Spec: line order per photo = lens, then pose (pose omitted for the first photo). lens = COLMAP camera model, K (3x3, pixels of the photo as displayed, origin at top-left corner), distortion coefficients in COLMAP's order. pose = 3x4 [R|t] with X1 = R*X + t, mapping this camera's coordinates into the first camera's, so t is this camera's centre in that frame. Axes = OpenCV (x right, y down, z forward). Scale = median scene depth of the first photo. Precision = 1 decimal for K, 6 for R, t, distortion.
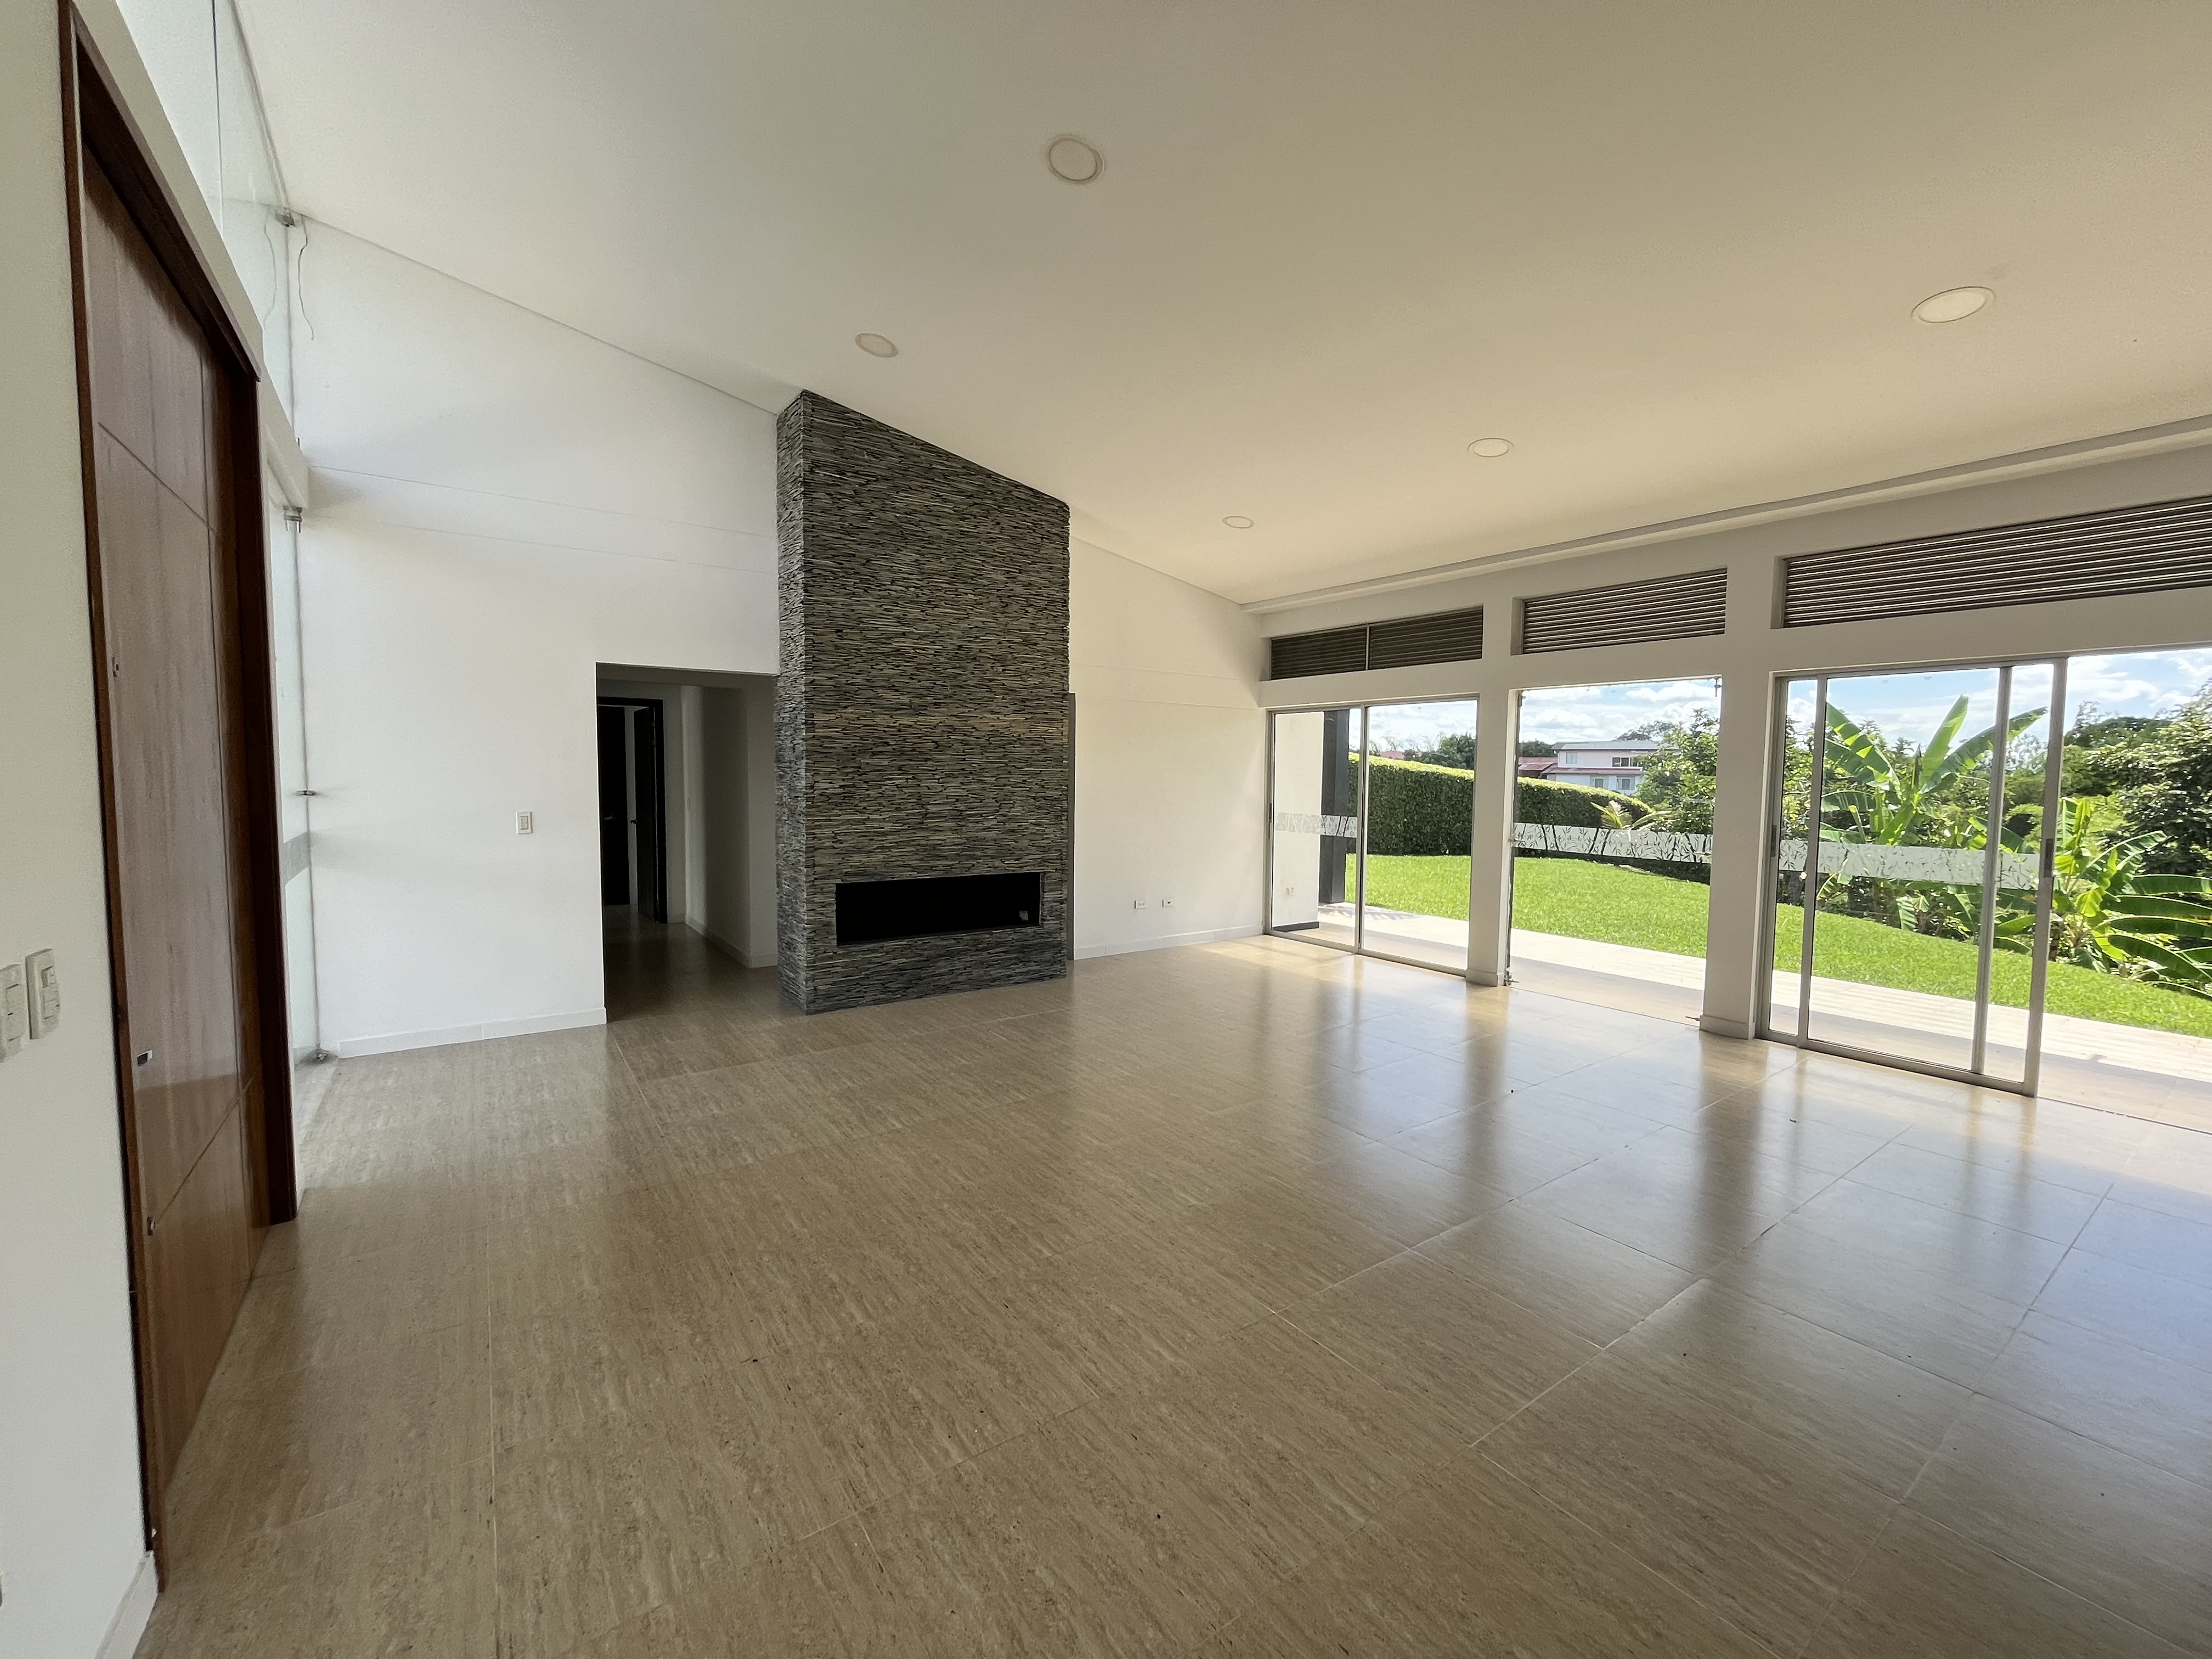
lens RADIAL K [[899.3, 0, 1113.5], [0, 899.3, 837.5], [0, 0, 1]] dist [0.009116, 0.000954]
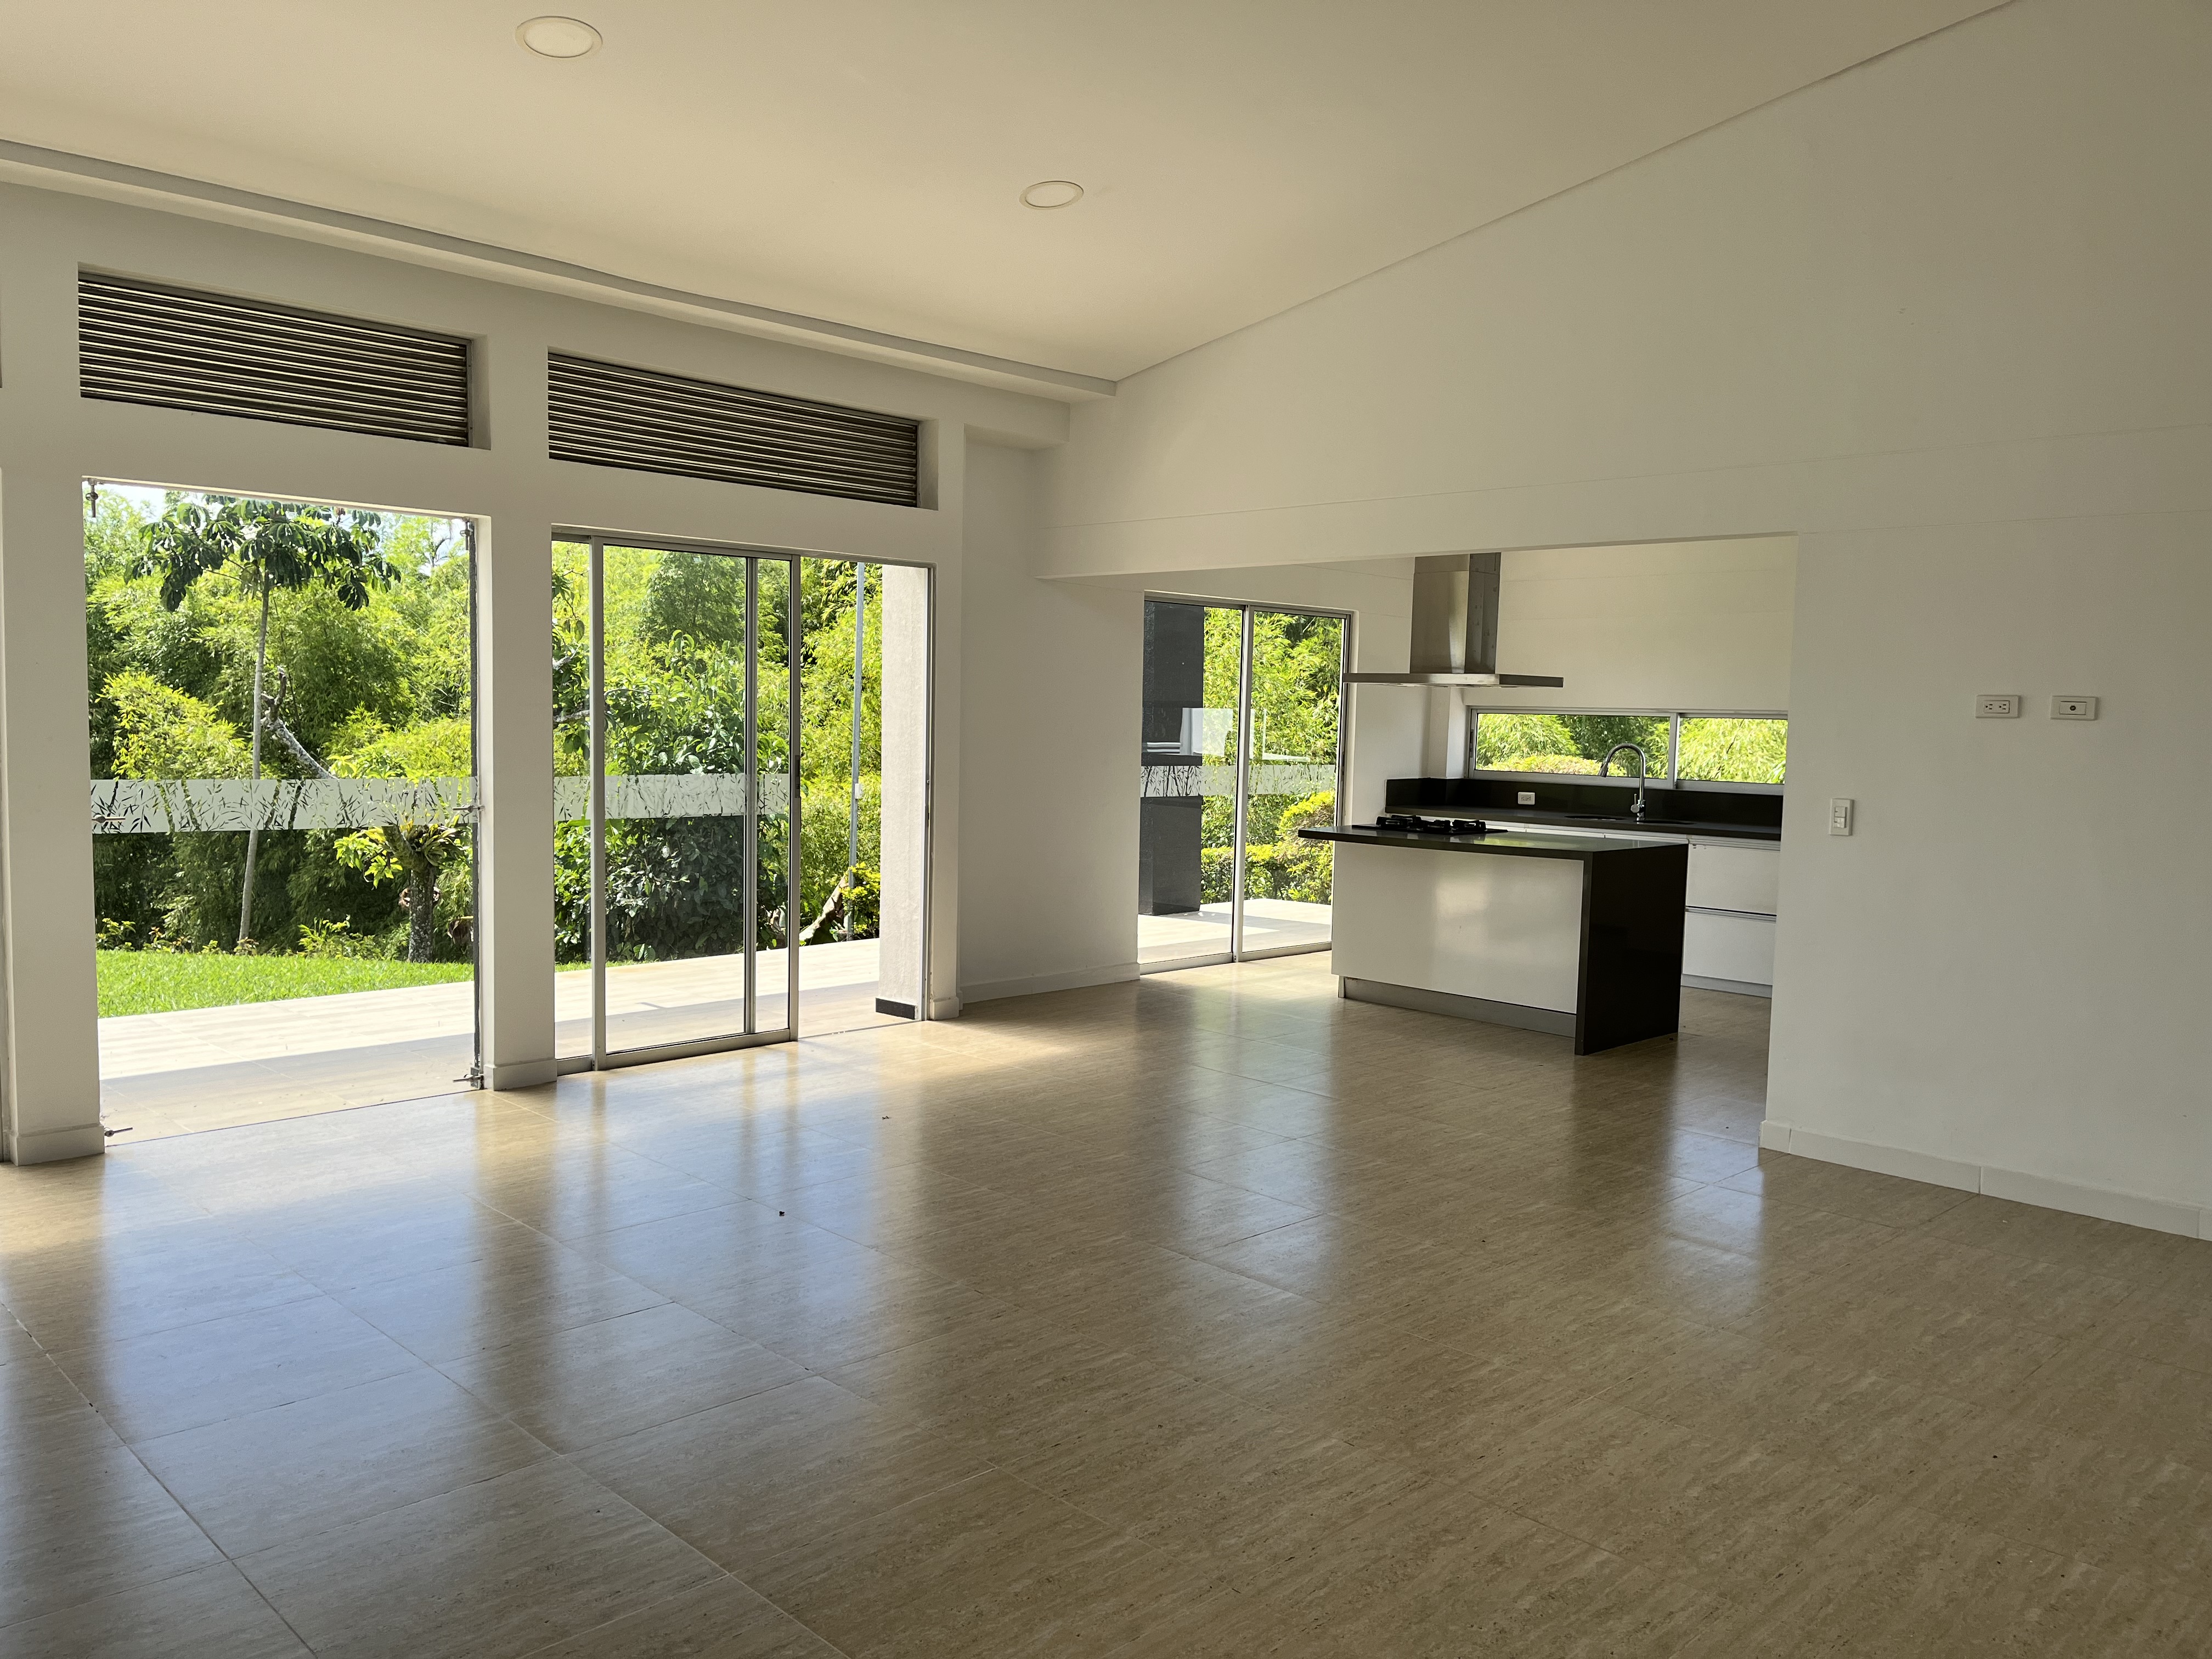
lens RADIAL K [[1668.2, 0, 1106.3], [0, 1668.2, 842.8], [0, 0, 1]] dist [0.010398, -0.001105]
pose [[-0.156822, -0.096035, 0.982947, -0.608771], [0.044506, 0.993563, 0.104173, -0.065207], [-0.986624, 0.060084, -0.151538, 0.863373]]
